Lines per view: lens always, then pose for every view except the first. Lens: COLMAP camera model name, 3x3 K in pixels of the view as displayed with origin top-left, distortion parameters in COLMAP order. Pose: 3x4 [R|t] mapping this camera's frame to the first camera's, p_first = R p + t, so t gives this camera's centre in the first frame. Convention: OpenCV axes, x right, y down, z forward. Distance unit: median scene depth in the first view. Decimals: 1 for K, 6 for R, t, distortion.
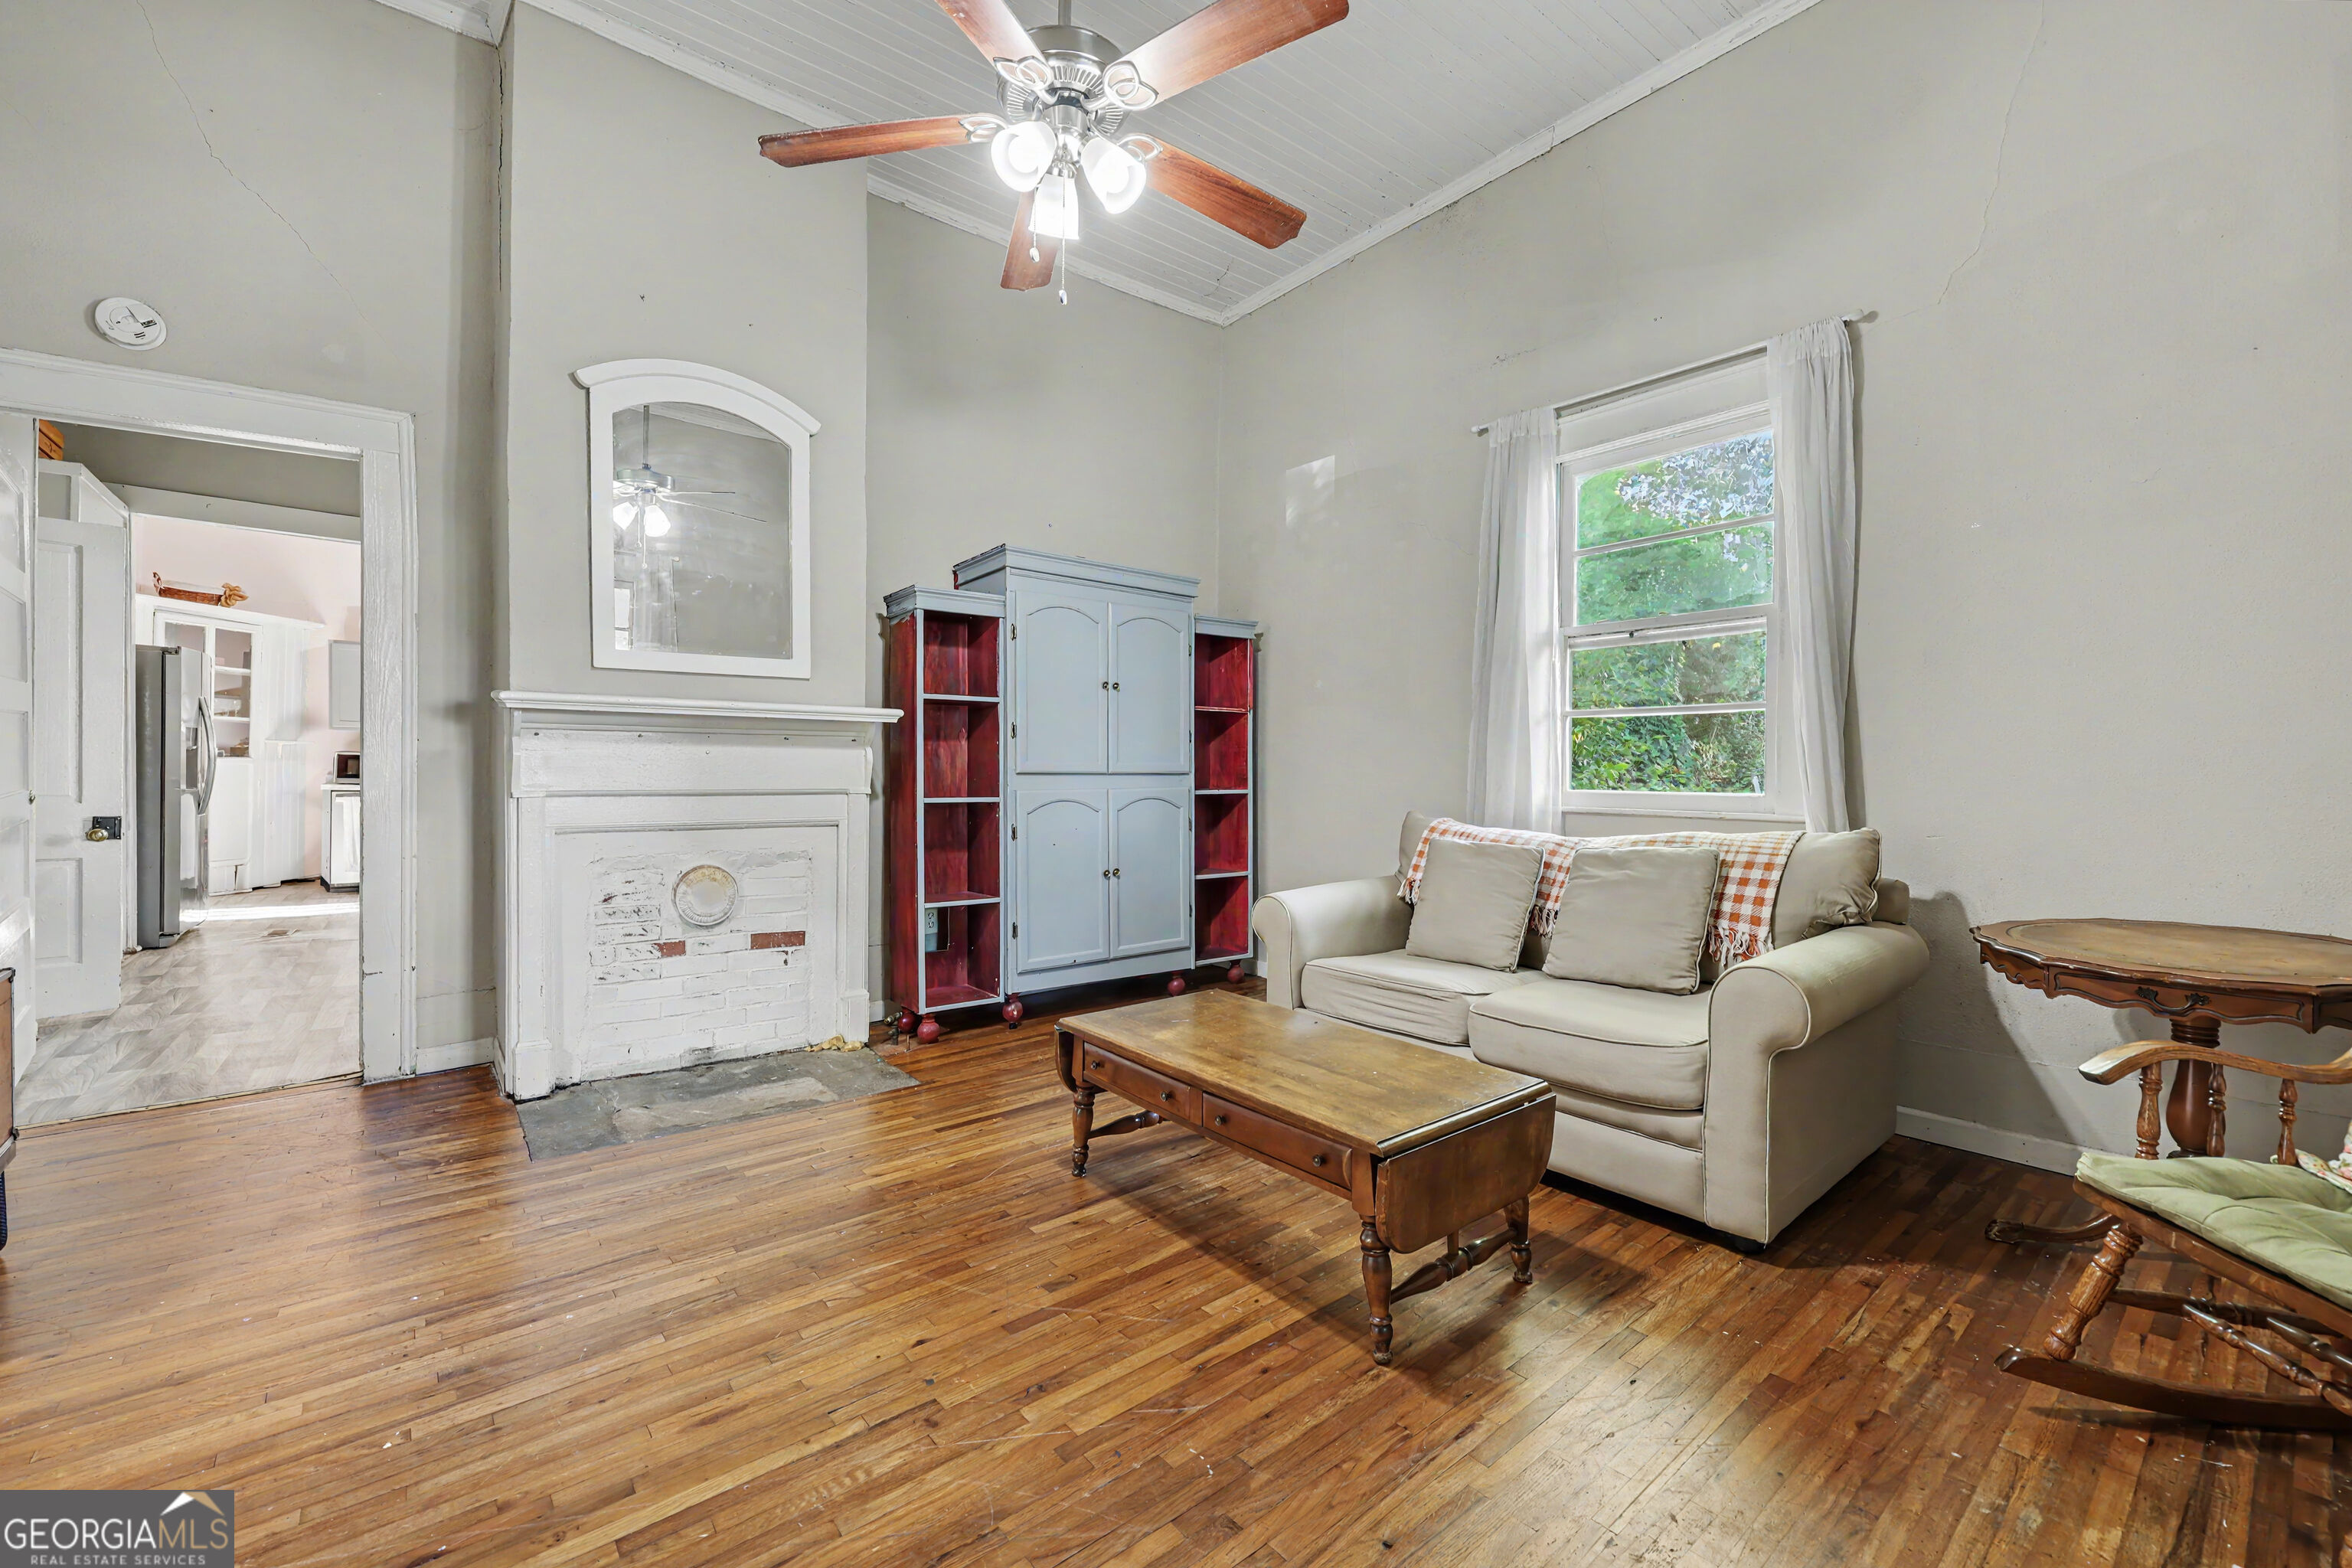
lens RADIAL K [[976.8, 0, 1183.8], [0, 976.8, 777.0], [0, 0, 1]] dist [0.003038, -0.000029]
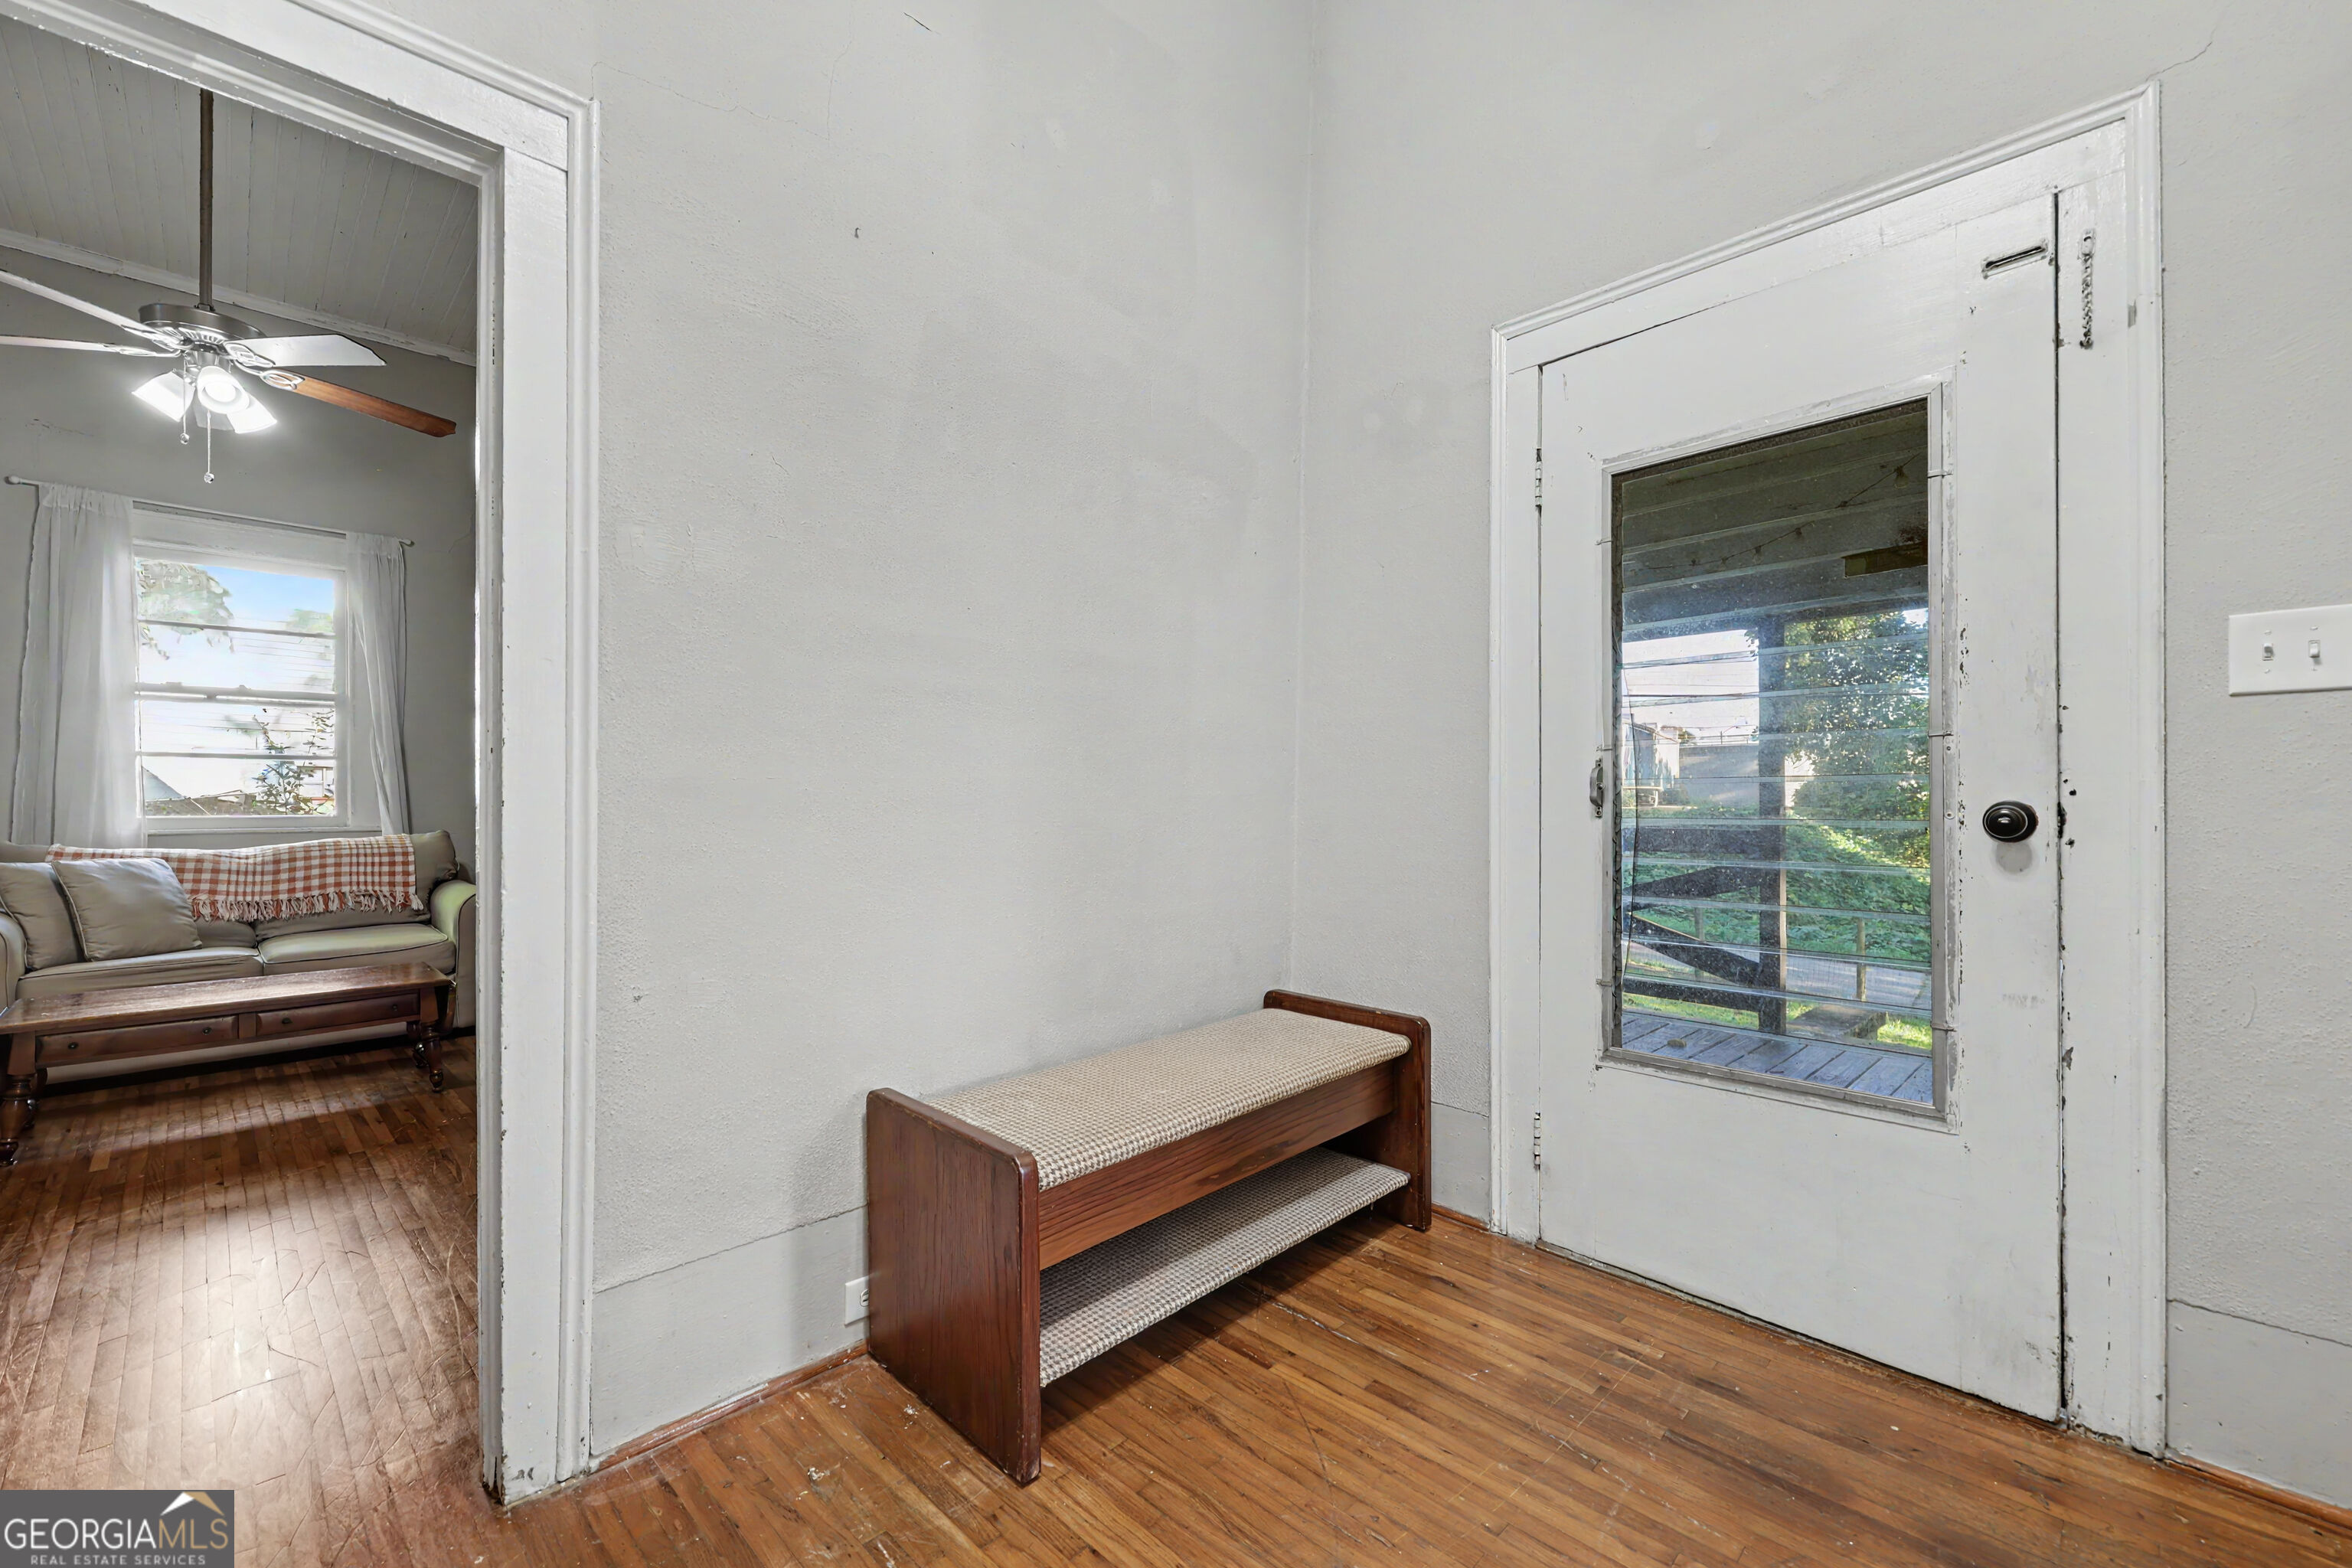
lens RADIAL K [[976.8, 0, 1178.3], [0, 976.8, 788.4], [0, 0, 1]] dist [0.003038, -0.000029]
pose [[-0.100934, 0.003417, 0.994887, -1.353648], [-0.000803, 0.999993, -0.003516, -0.024143], [-0.994893, -0.001154, -0.100930, -0.230756]]
